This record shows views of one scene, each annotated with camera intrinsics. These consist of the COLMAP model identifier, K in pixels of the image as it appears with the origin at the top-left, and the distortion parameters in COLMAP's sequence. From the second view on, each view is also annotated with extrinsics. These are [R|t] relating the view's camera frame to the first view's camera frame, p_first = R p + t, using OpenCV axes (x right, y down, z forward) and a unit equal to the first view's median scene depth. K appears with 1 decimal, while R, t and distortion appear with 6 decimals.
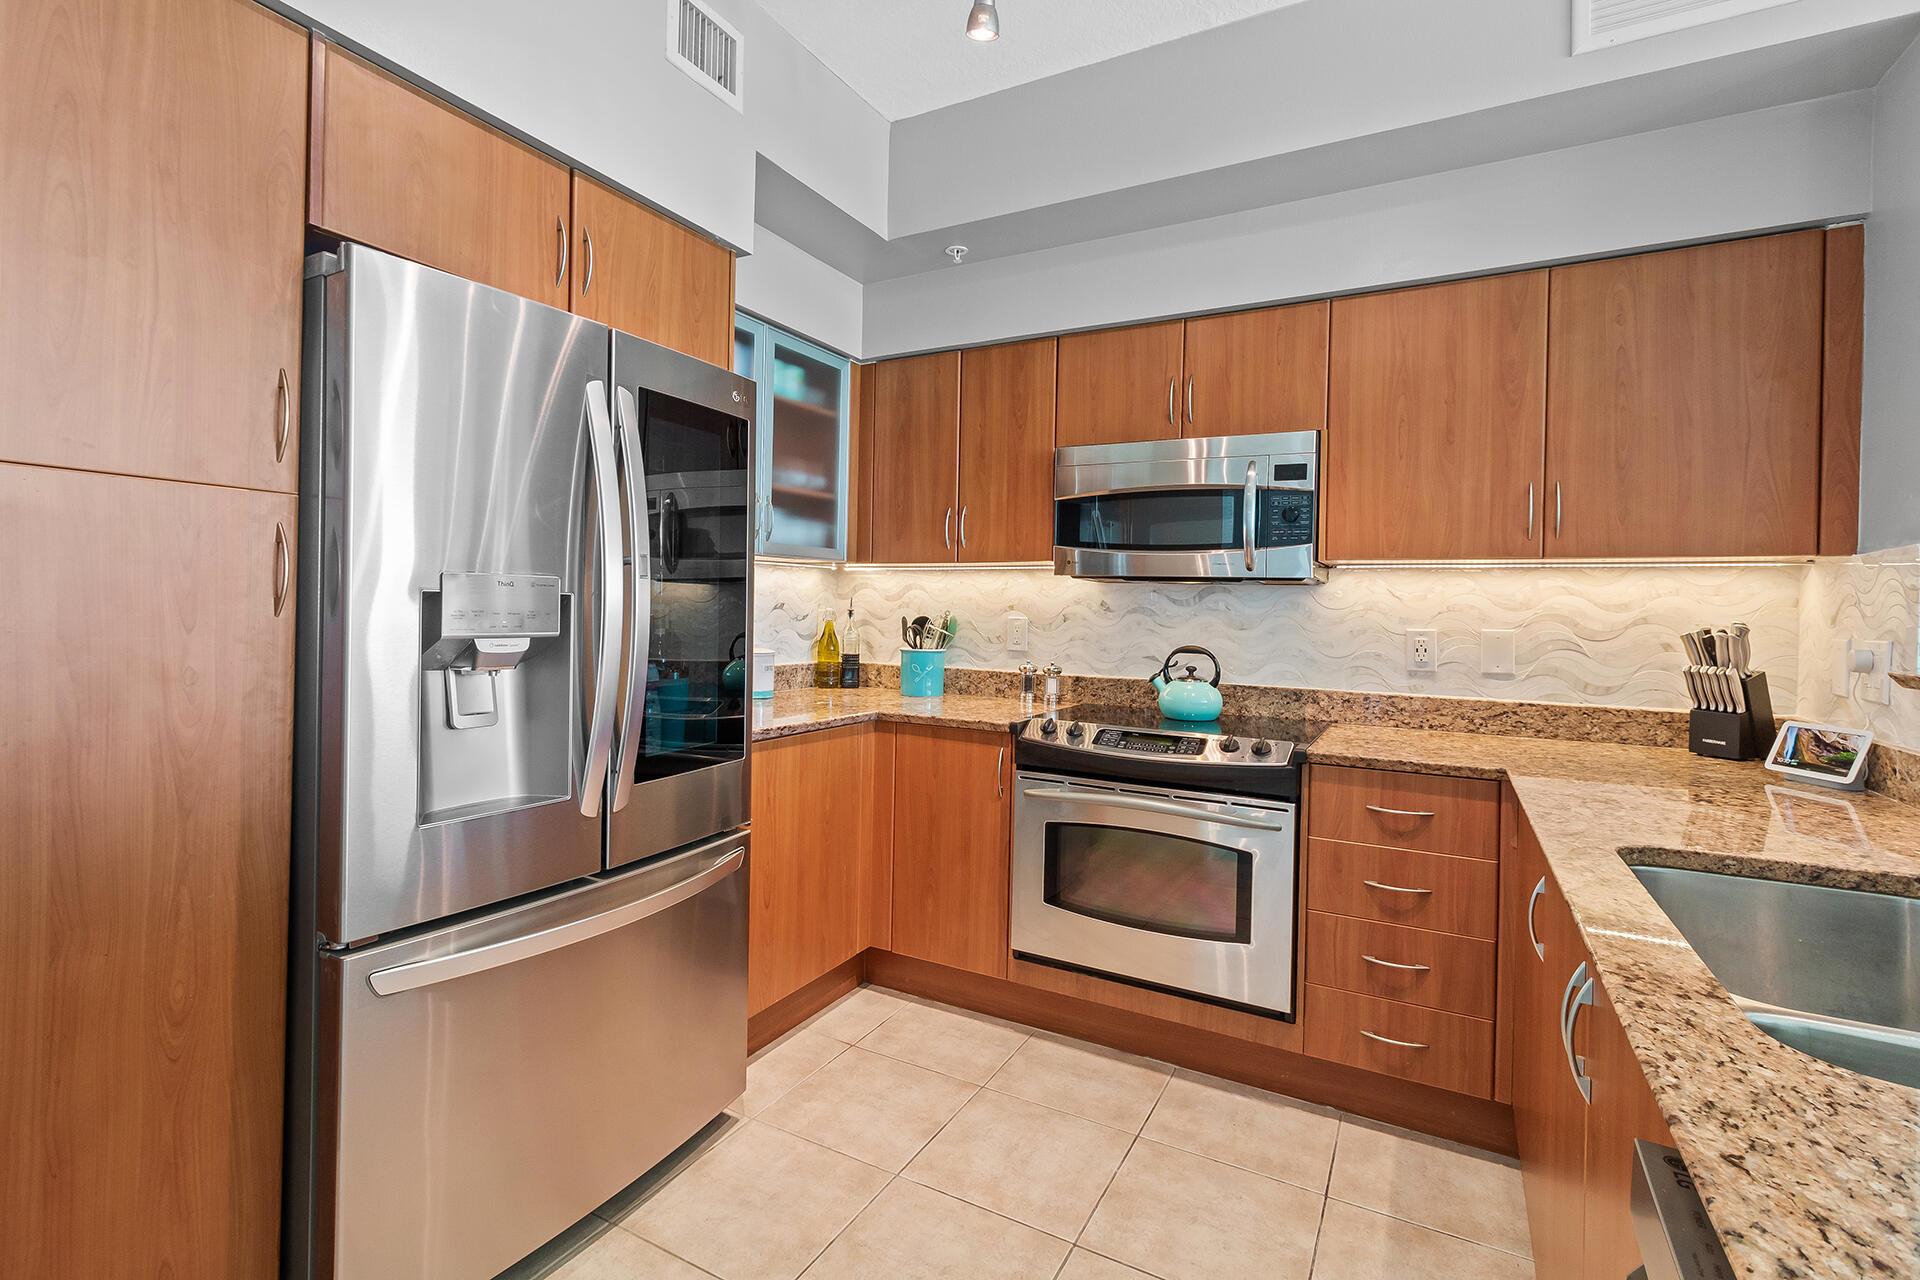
lens RADIAL K [[879.4, 0, 942.5], [0, 879.4, 612.7], [0, 0, 1]] dist [-0.002377, 0.000018]
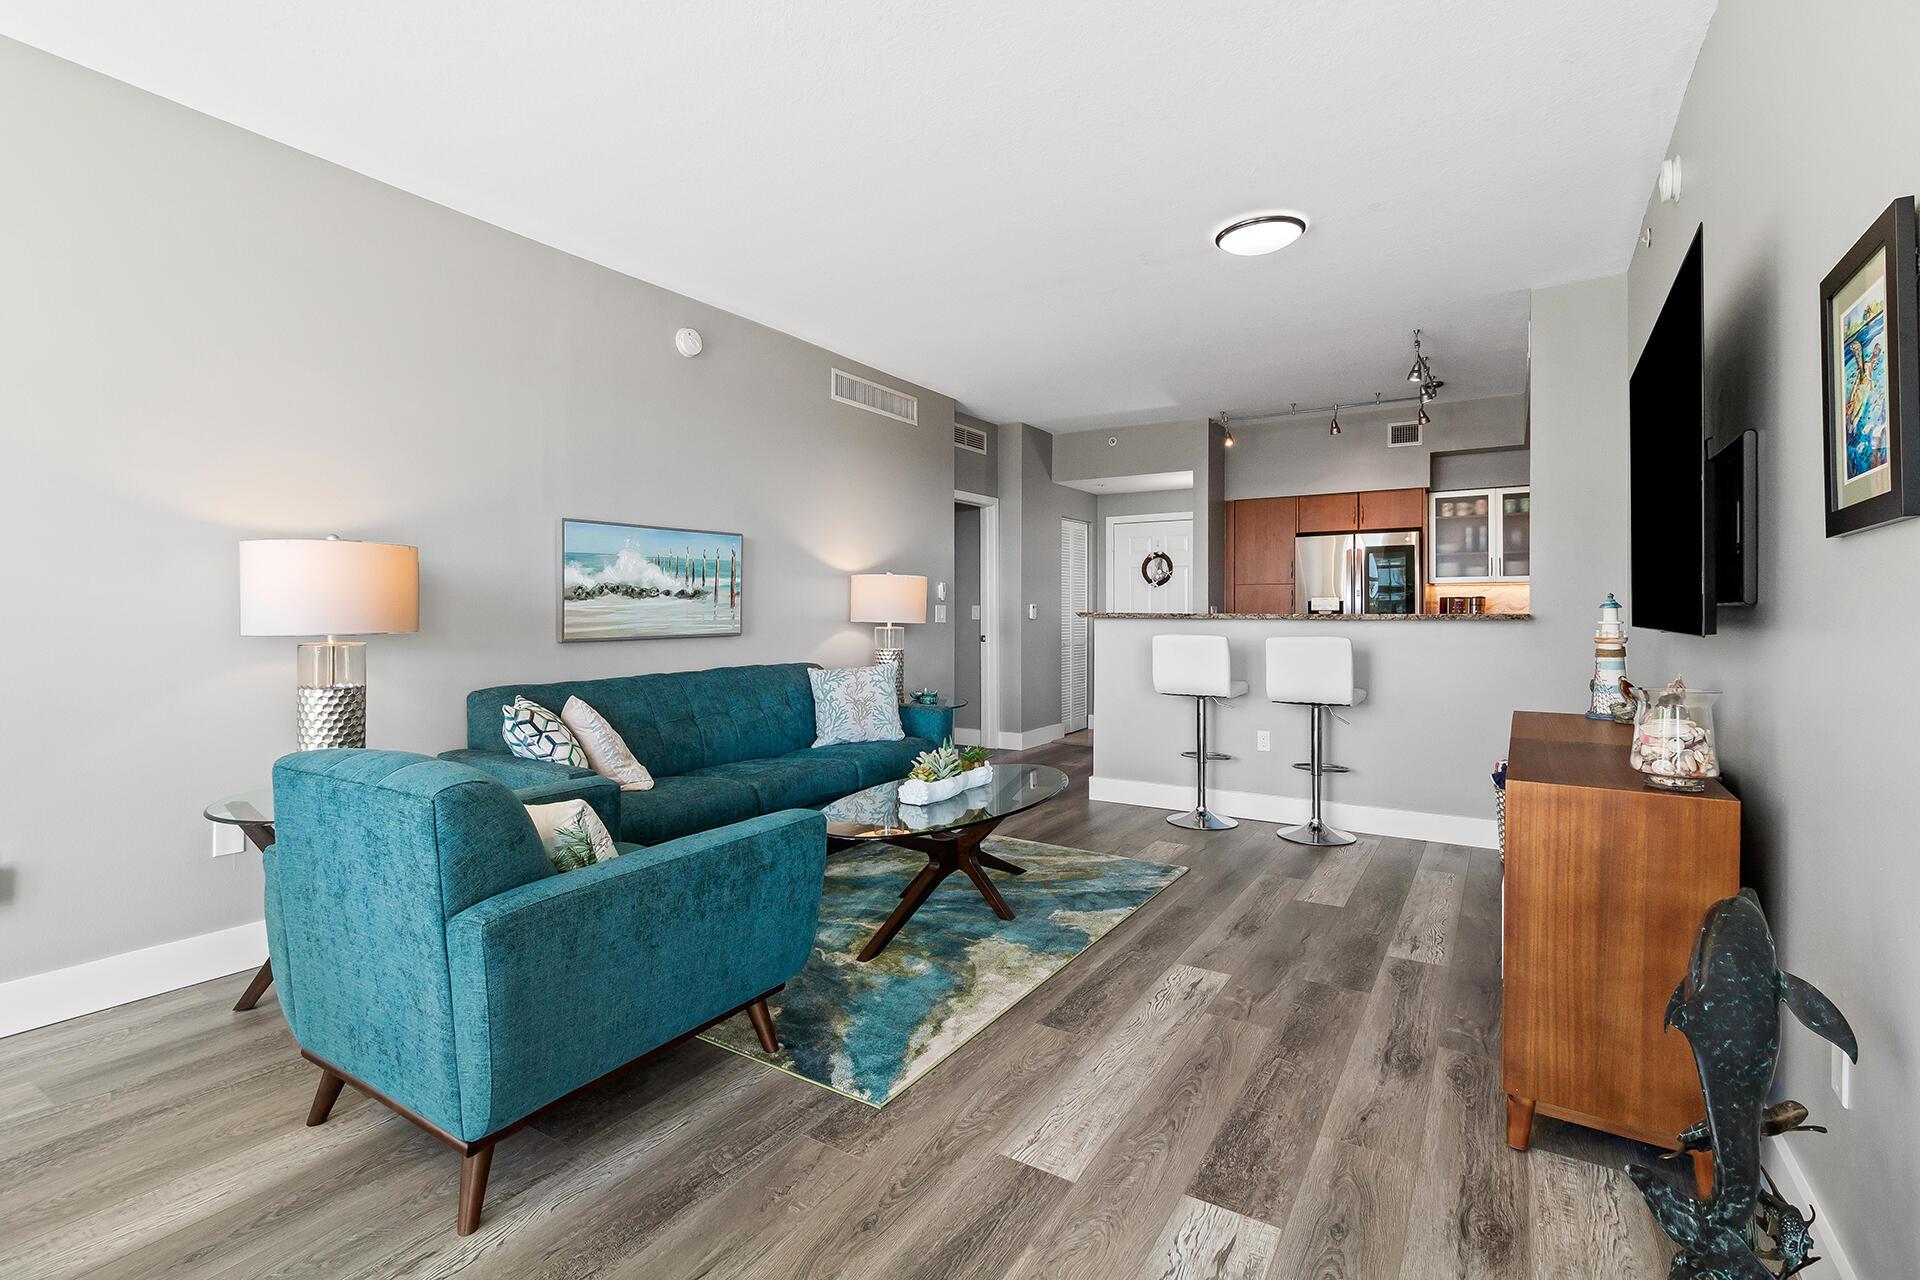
lens RADIAL K [[879.4, 0, 946.2], [0, 879.4, 606.0], [0, 0, 1]] dist [-0.002377, 0.000018]
pose [[-0.065003, -0.021700, -0.997649, 3.065982], [-0.009584, 0.999731, -0.021121, 0.090586], [0.997839, 0.008188, -0.065194, -0.497110]]
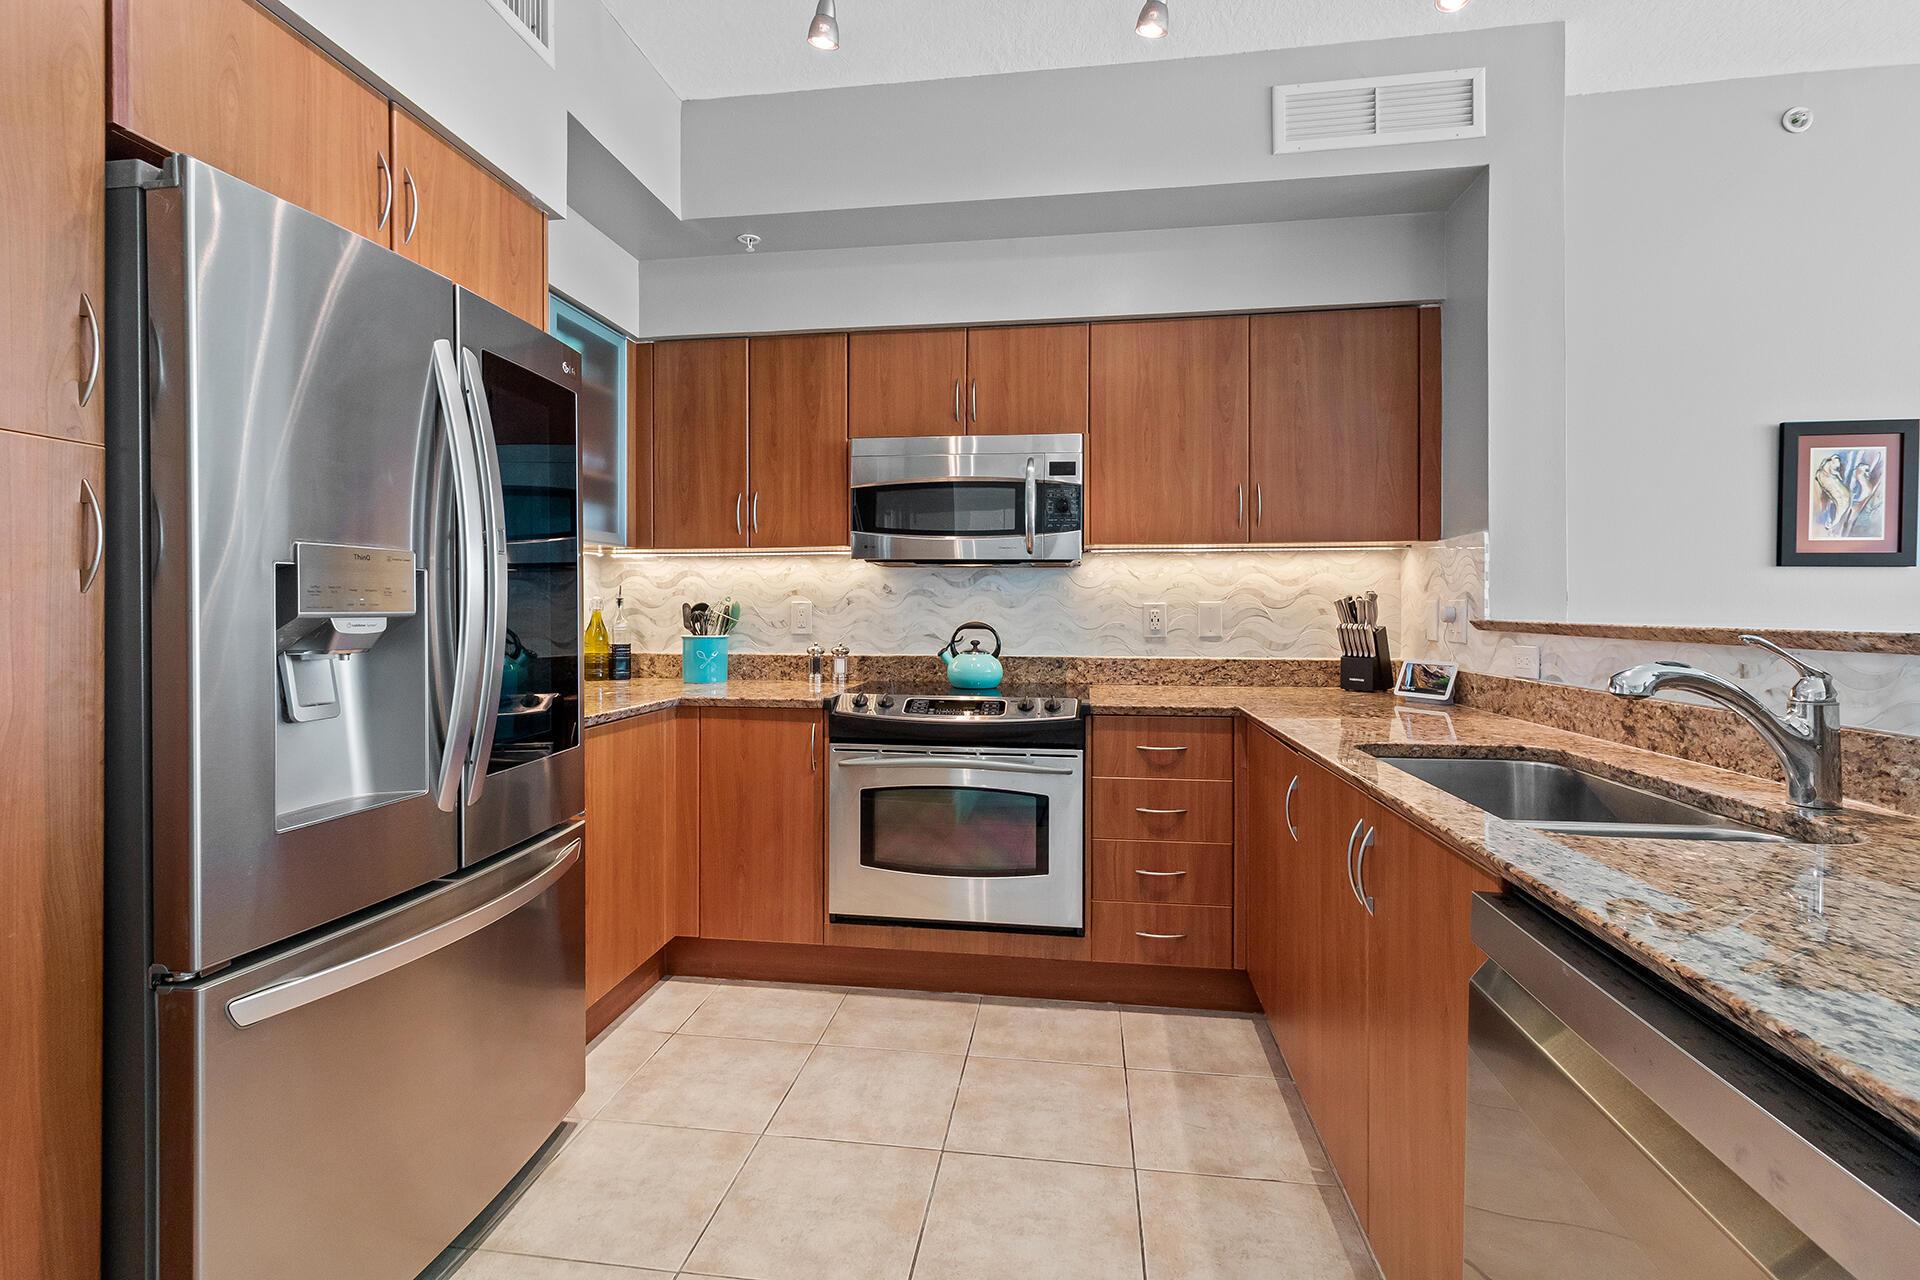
lens RADIAL K [[879.4, 0, 949.3], [0, 879.4, 612.9], [0, 0, 1]] dist [-0.002377, 0.000018]
pose [[0.934764, -0.021569, 0.354614, -0.182931], [0.020078, 0.999767, 0.007883, 0.021283], [-0.354702, -0.000249, 0.934980, -0.040043]]
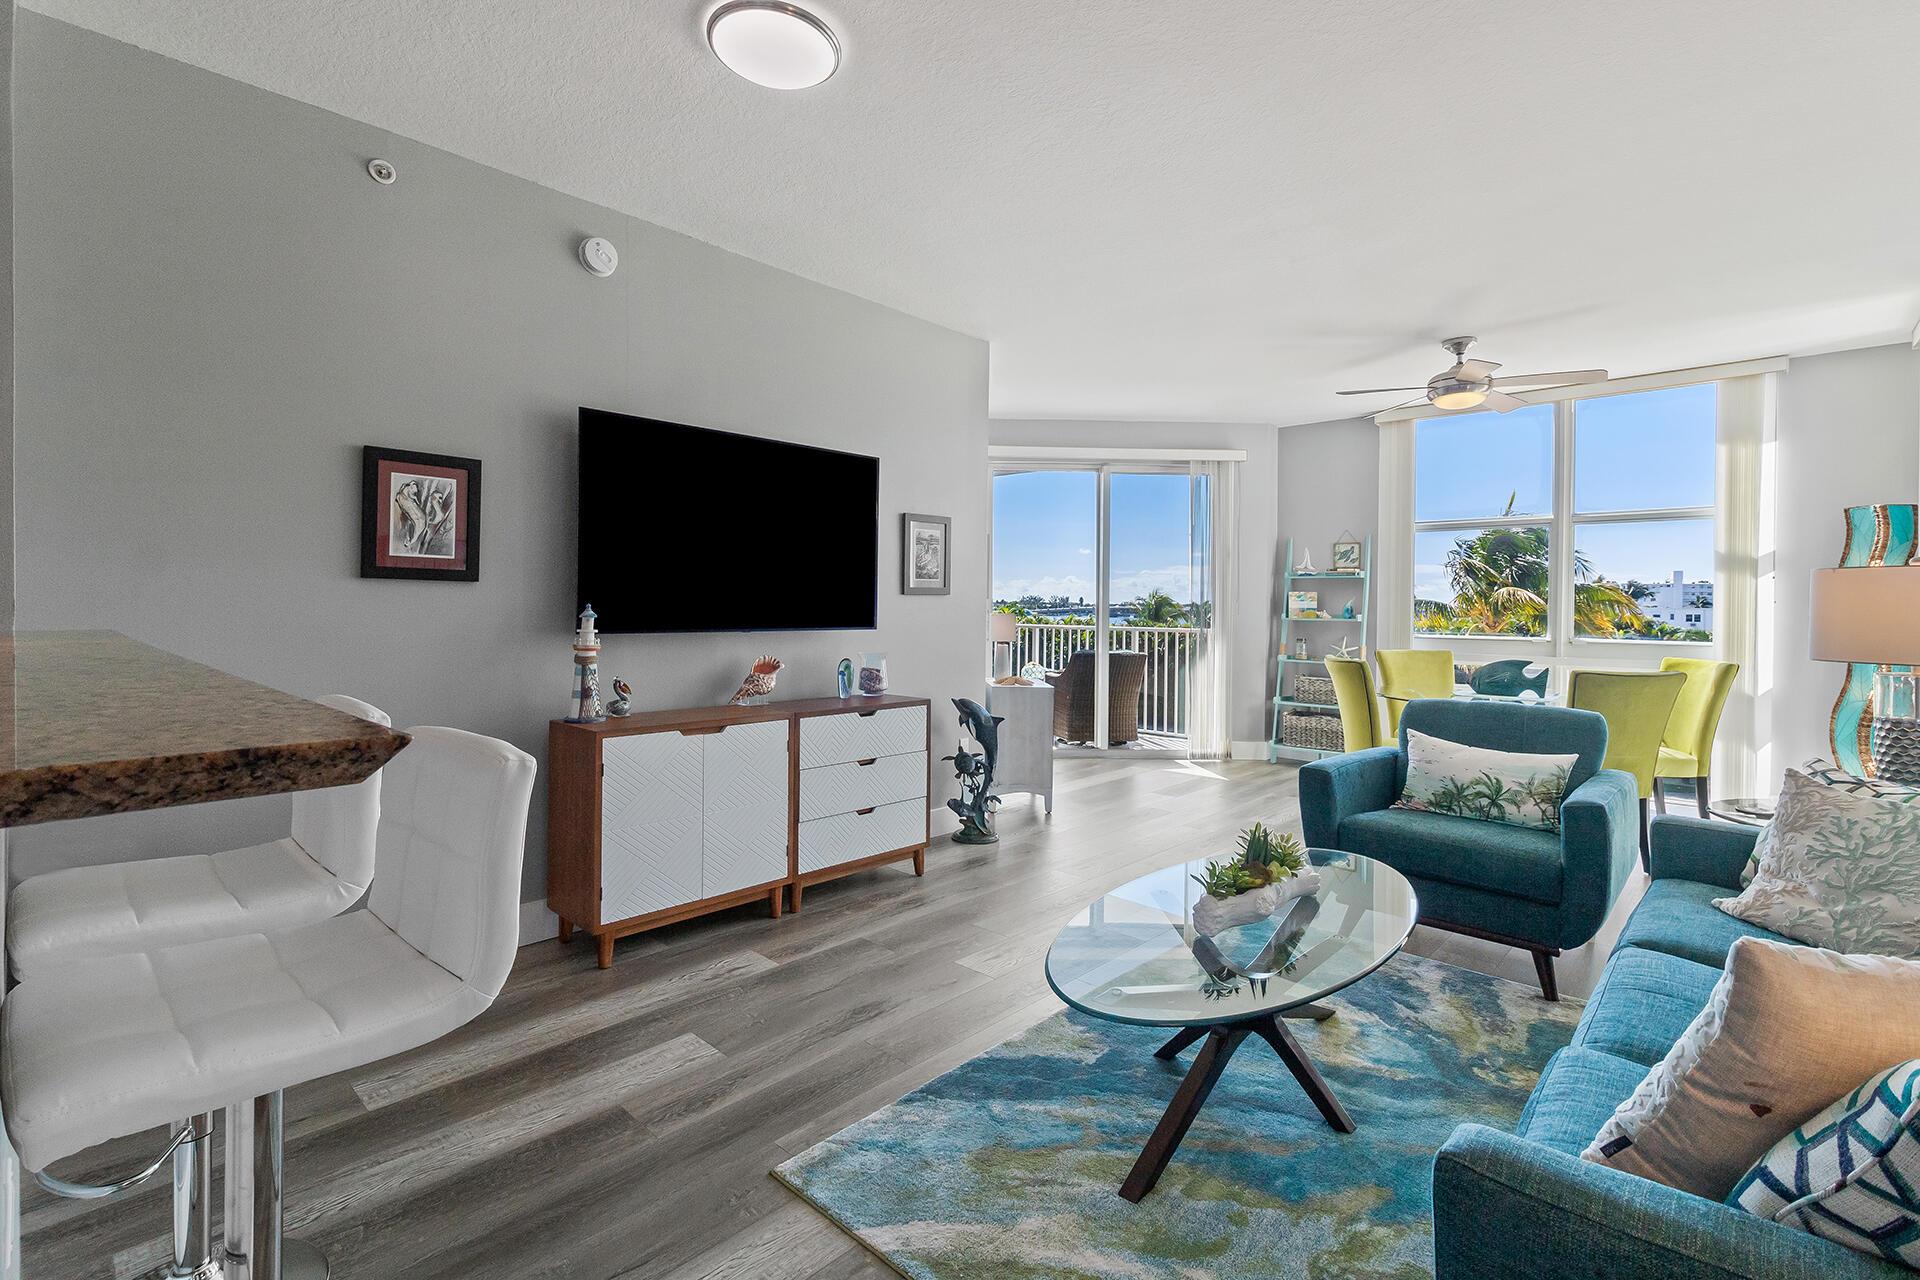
lens RADIAL K [[879.4, 0, 948.1], [0, 879.4, 610.8], [0, 0, 1]] dist [-0.002377, 0.000018]
pose [[0.242871, -0.019012, 0.969872, 0.266687], [0.000801, 0.999812, 0.019398, 0.013441], [-0.970058, -0.003934, 0.242840, -0.486441]]
